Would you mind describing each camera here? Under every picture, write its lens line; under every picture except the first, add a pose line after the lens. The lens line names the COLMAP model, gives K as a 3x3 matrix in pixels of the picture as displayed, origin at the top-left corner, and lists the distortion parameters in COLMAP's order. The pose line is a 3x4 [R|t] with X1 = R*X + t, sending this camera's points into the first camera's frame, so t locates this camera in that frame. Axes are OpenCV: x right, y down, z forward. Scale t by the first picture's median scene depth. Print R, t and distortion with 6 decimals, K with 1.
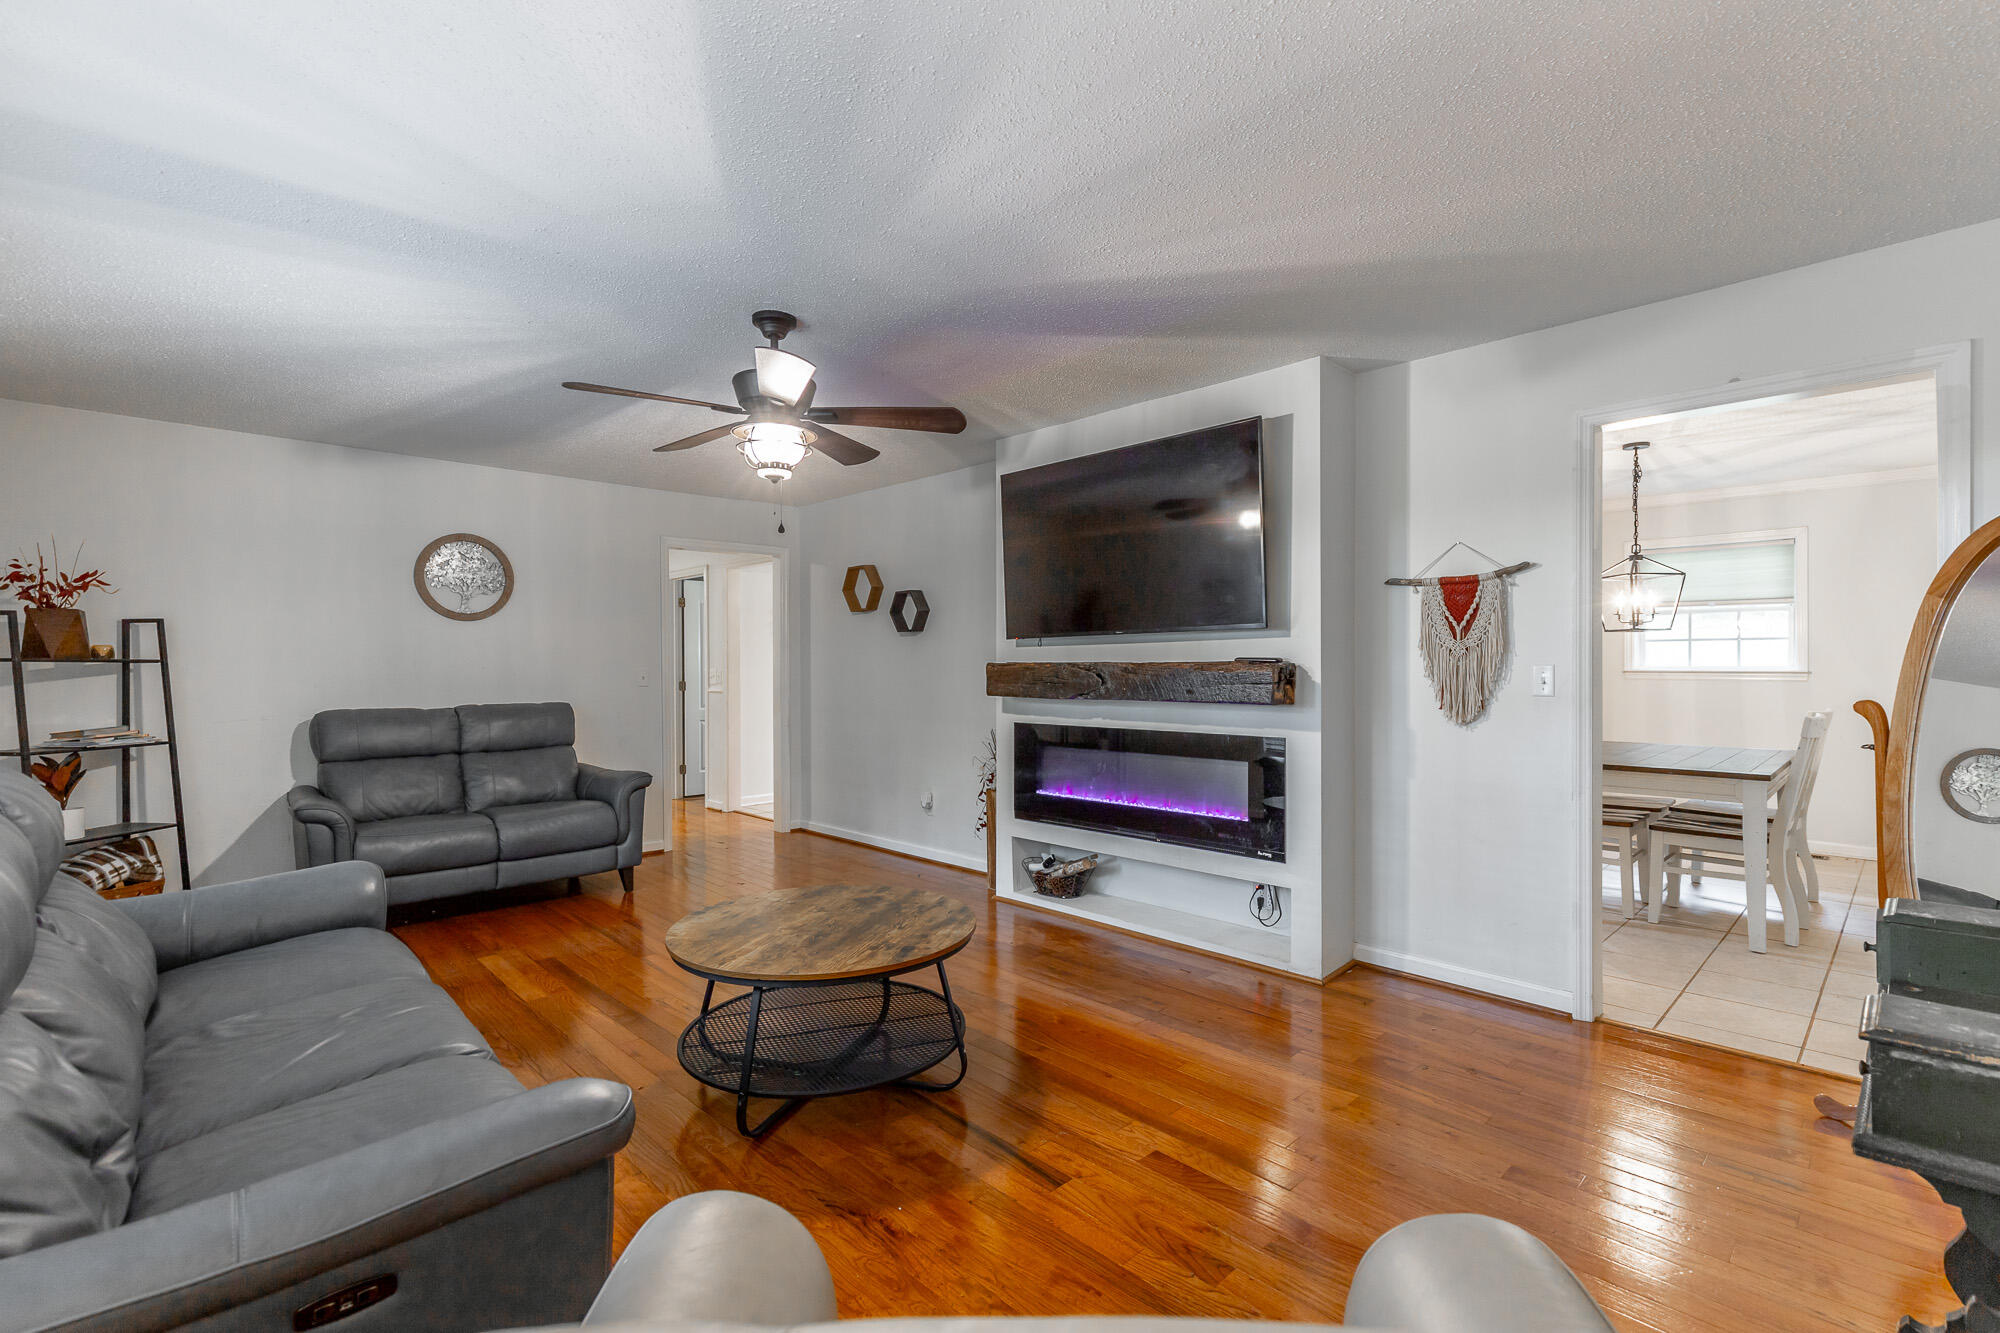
lens RADIAL K [[901.0, 0, 995.0], [0, 901.0, 665.0], [0, 0, 1]] dist [0.008304, -0.000463]
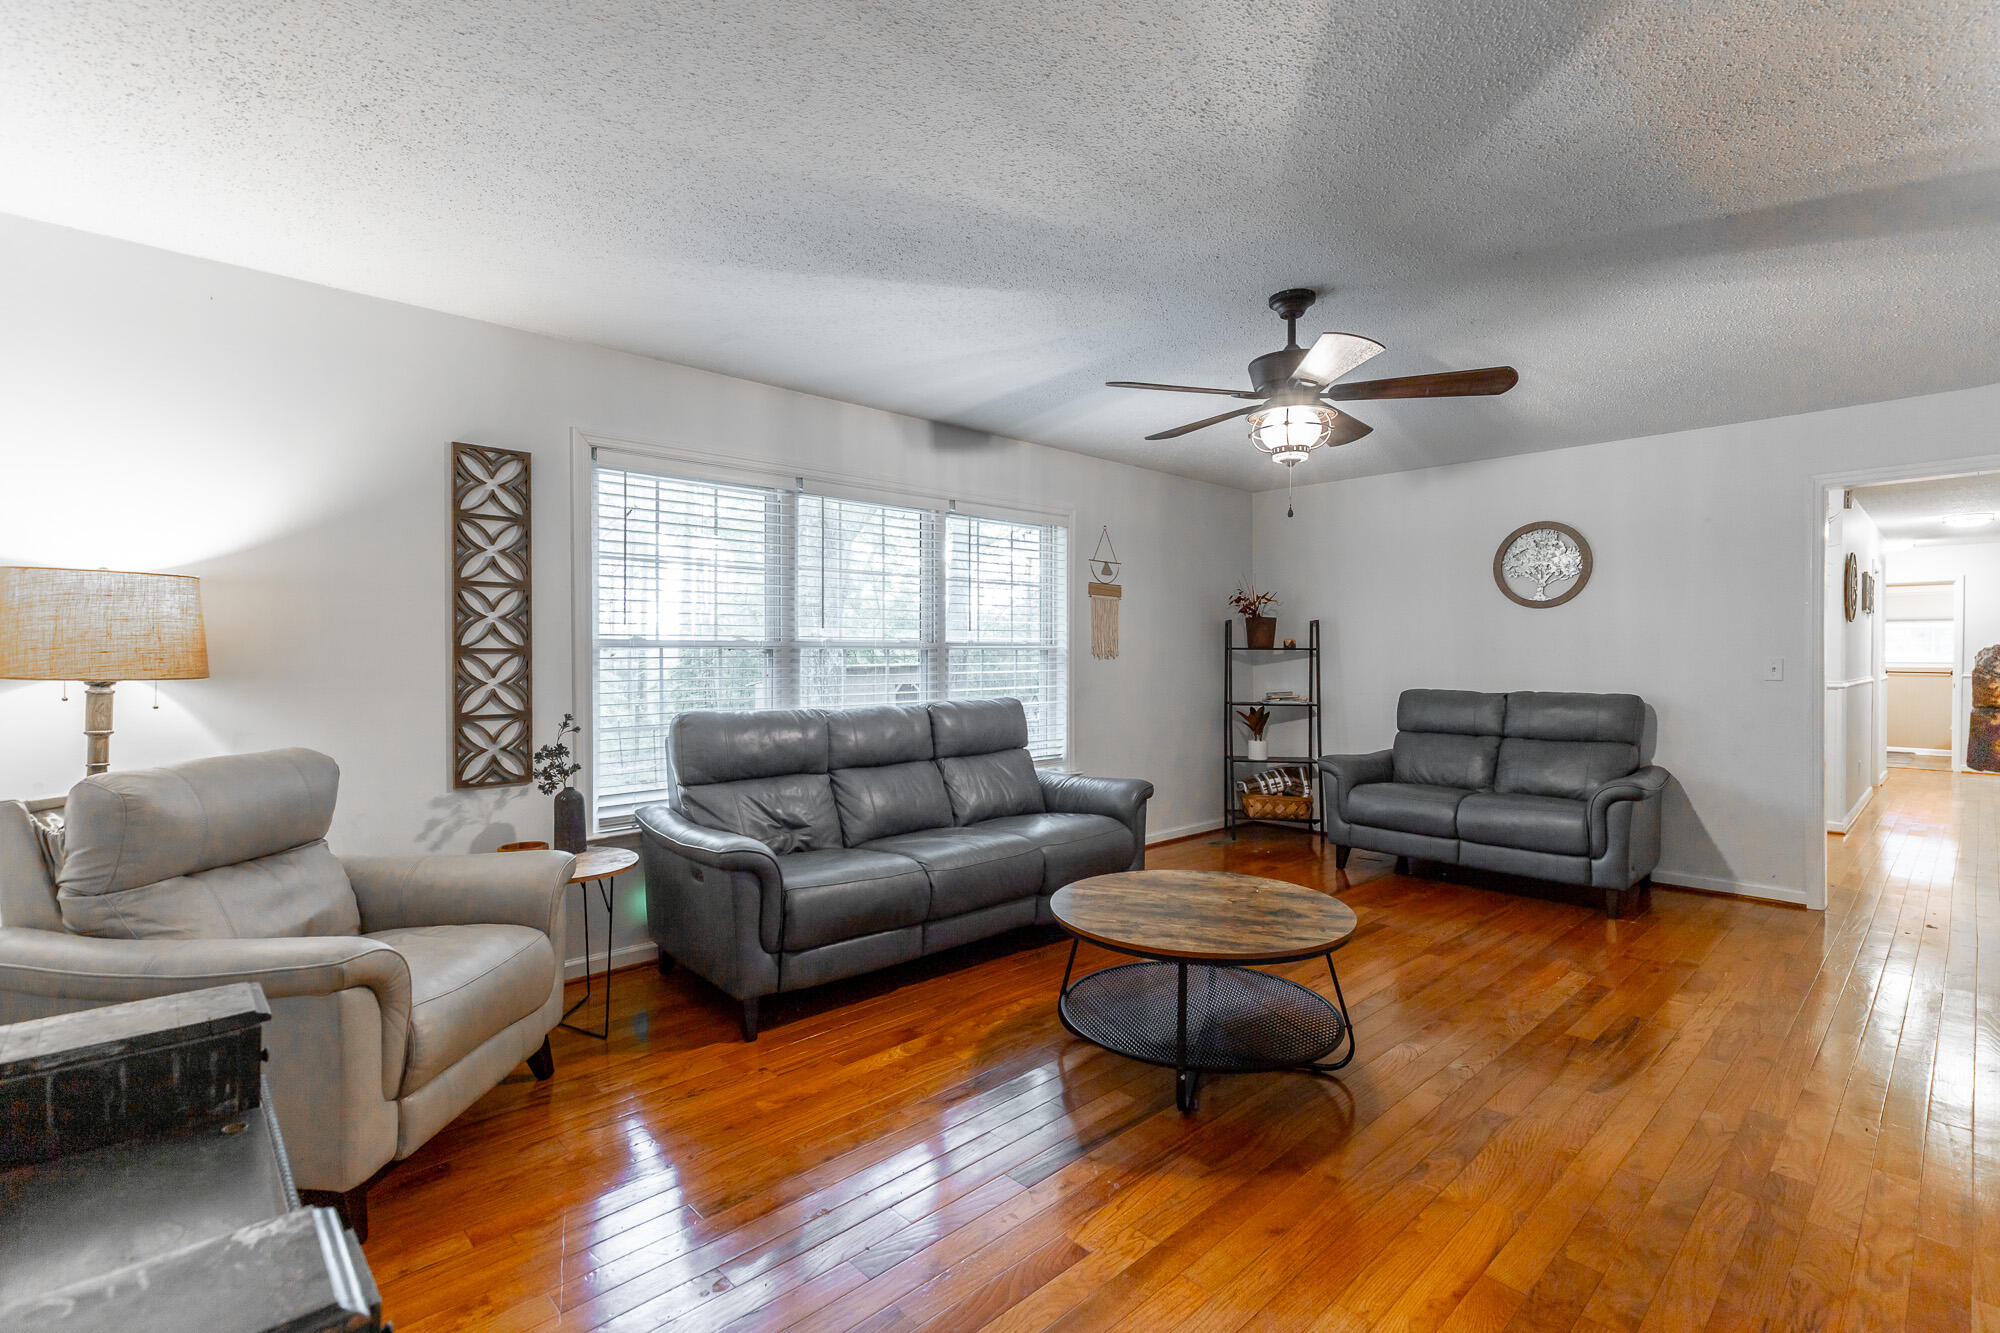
lens RADIAL K [[901.0, 0, 995.0], [0, 901.0, 665.0], [0, 0, 1]] dist [0.008304, -0.000463]
pose [[-0.011144, 0.017401, -0.999786, 0.573838], [-0.002182, 0.999846, 0.017426, -0.002681], [0.999936, 0.002375, -0.011104, 0.538552]]
